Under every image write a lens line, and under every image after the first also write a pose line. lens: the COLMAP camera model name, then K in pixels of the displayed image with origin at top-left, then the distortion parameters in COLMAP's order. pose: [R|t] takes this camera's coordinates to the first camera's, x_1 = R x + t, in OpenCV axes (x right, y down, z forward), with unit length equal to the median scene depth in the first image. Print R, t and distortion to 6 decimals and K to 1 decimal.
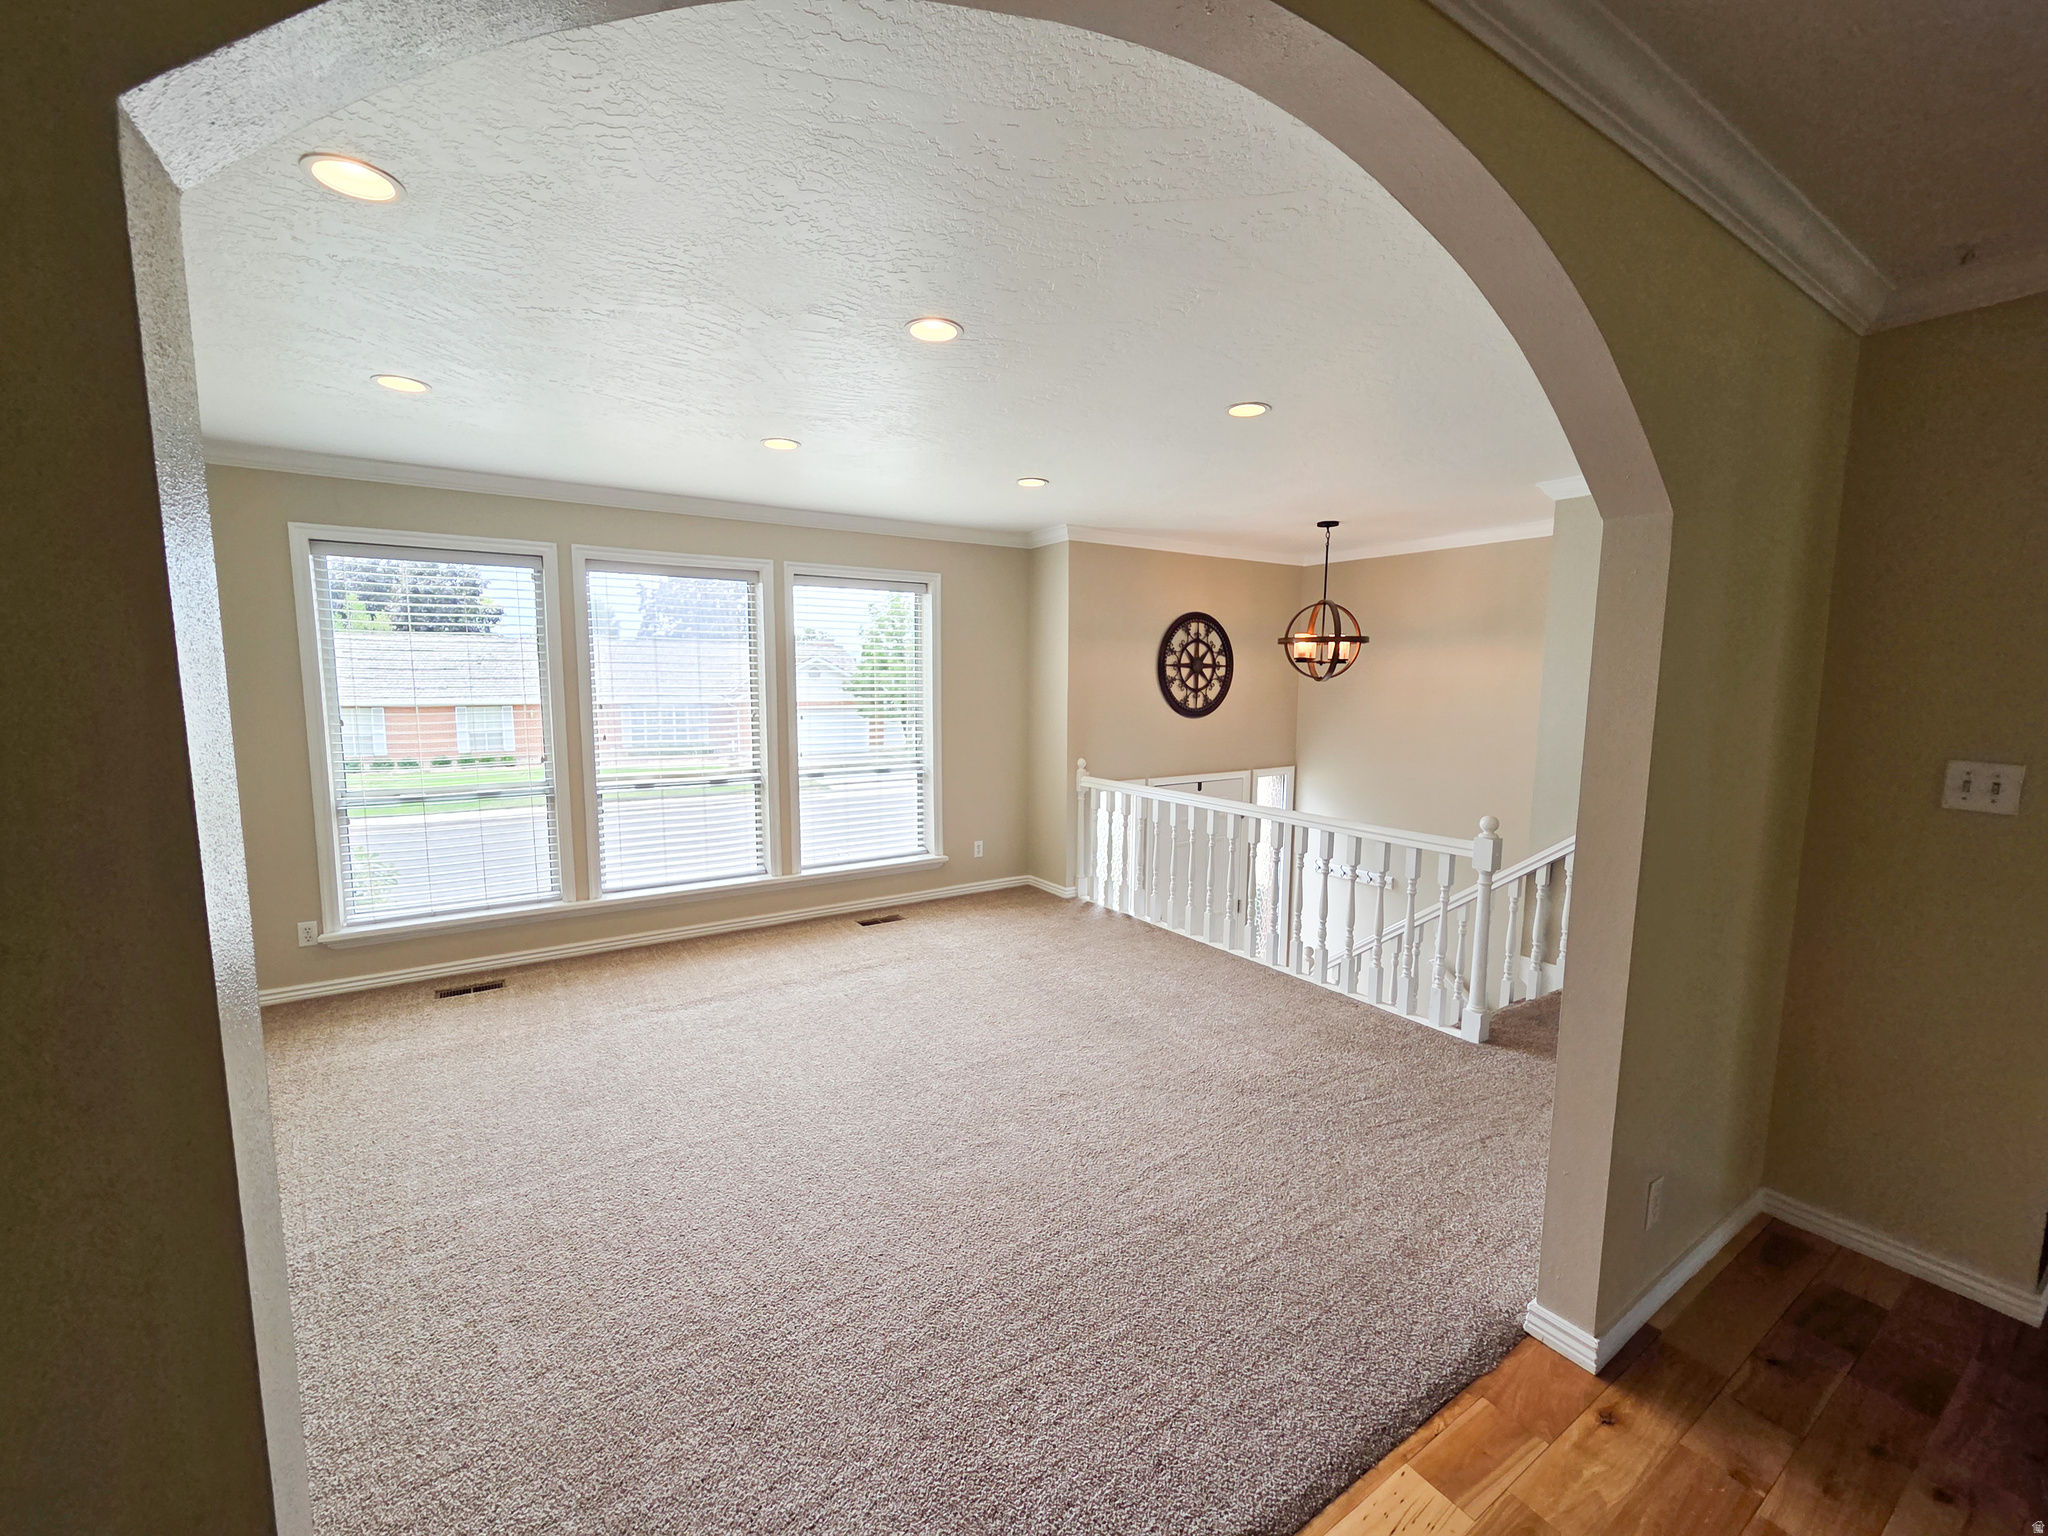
lens RADIAL K [[833.3, 0, 1018.3], [0, 833.3, 759.6], [0, 0, 1]] dist [-0.001369, -0.000272]
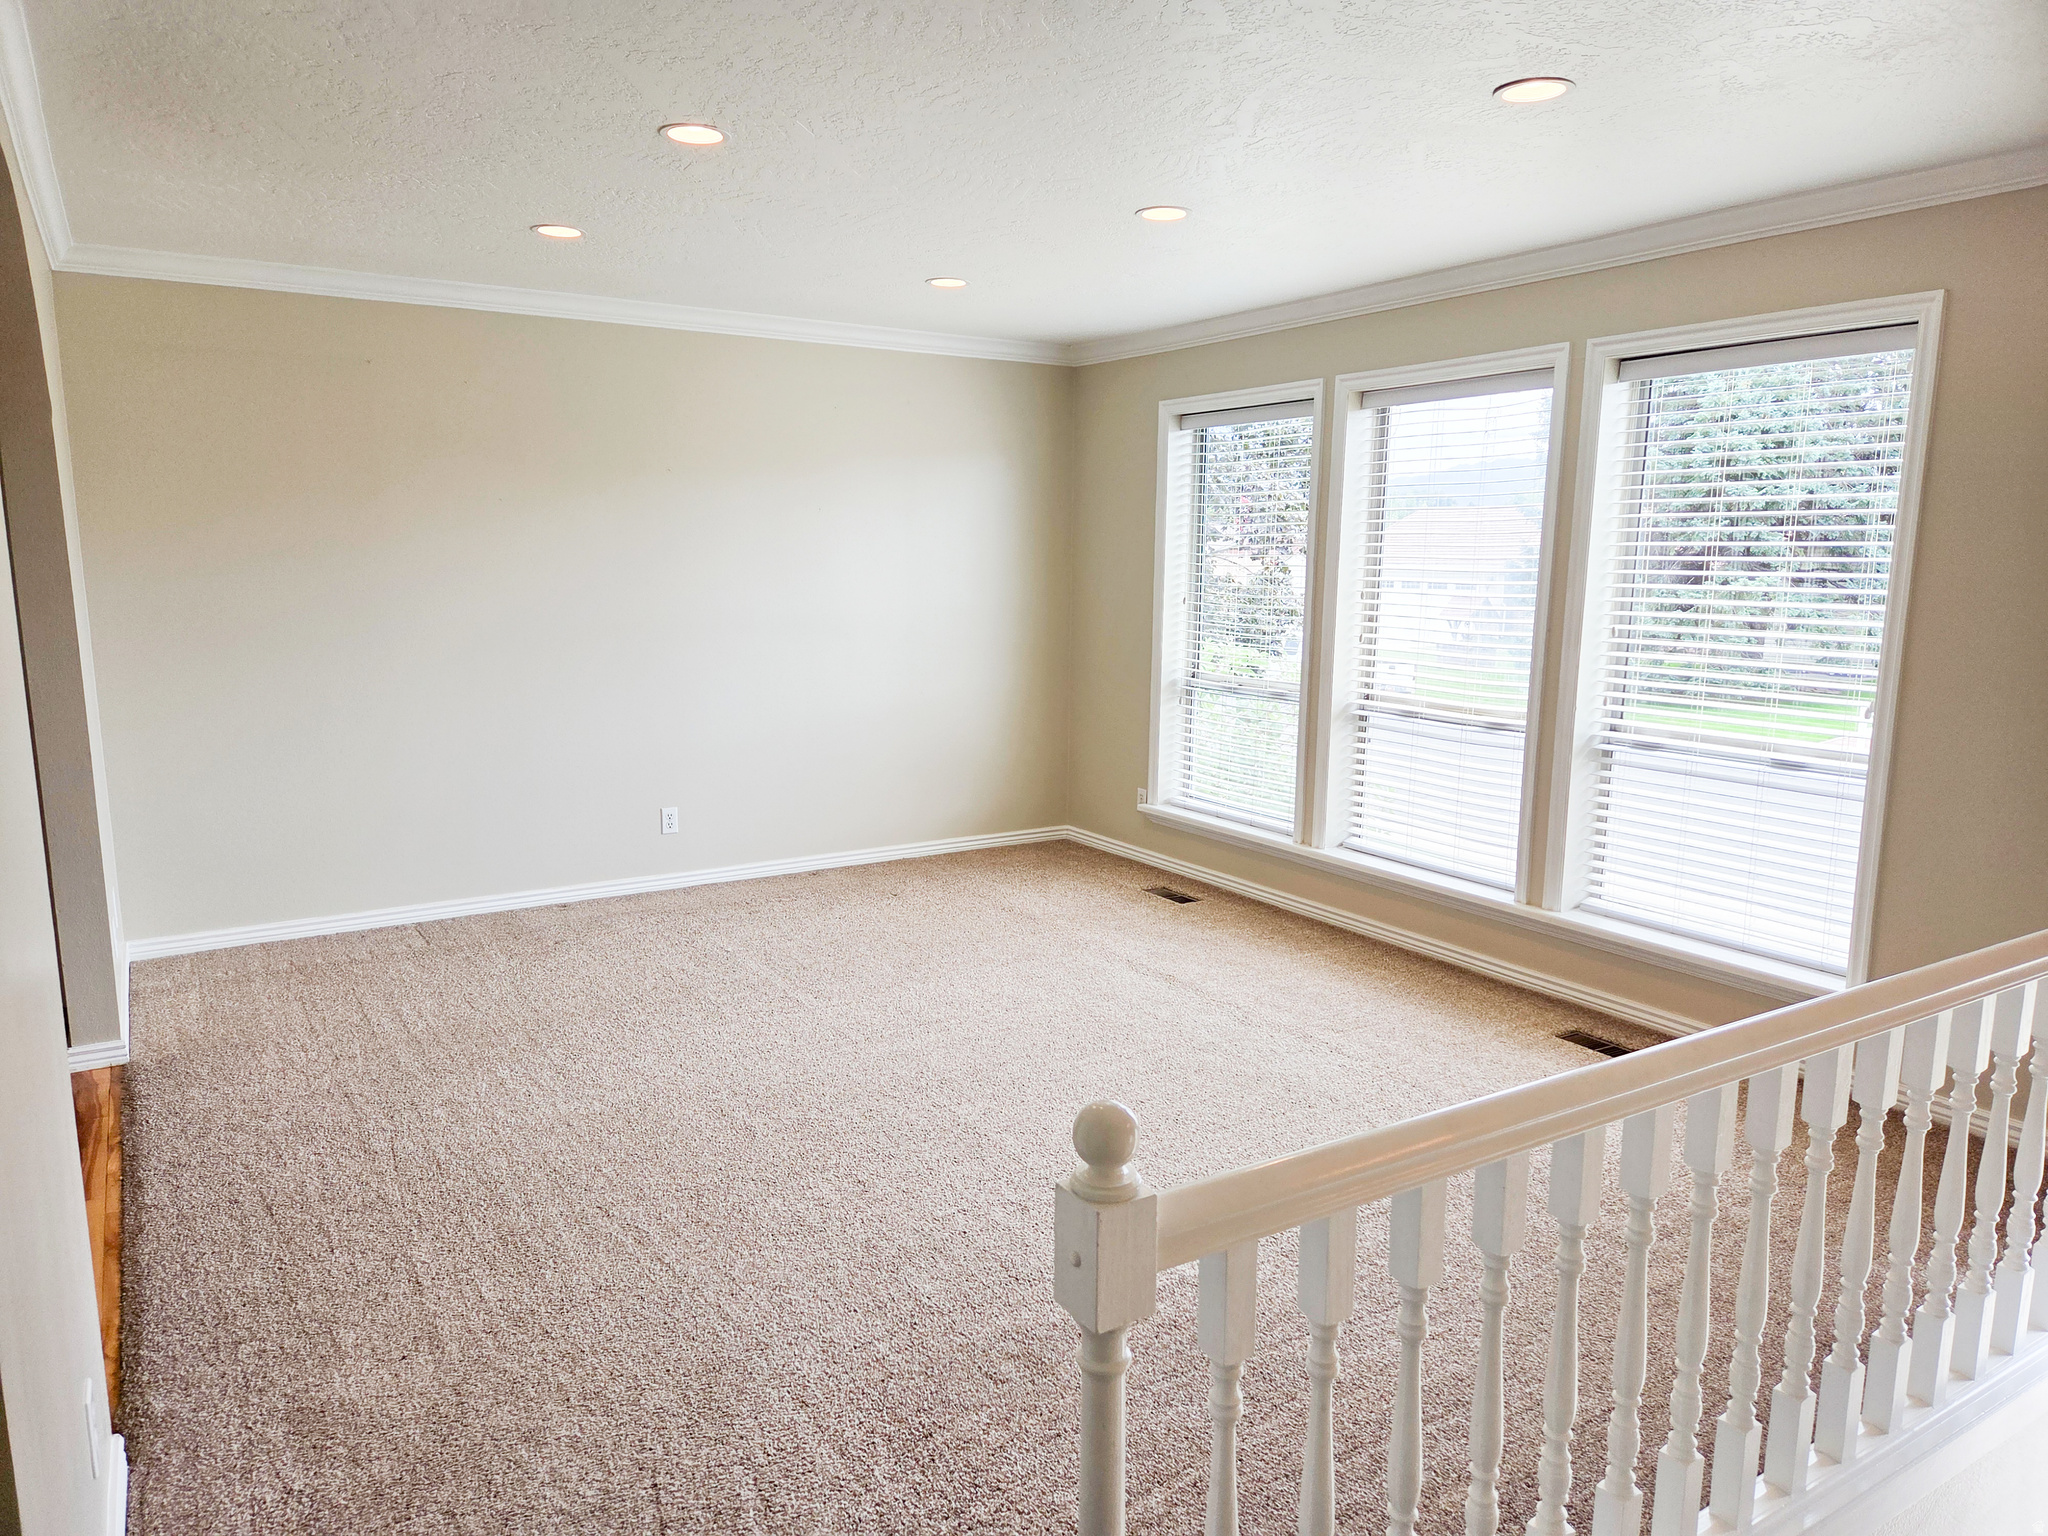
lens RADIAL K [[1397.8, 0, 1024.0], [0, 1397.8, 768.0], [0, 0, 1]] dist [0.003048, 0.001103]
pose [[-0.029617, 0.137446, -0.990066, 0.758042], [-0.125979, 0.982089, 0.140107, -0.048840], [0.991591, 0.128877, -0.011772, 0.756245]]
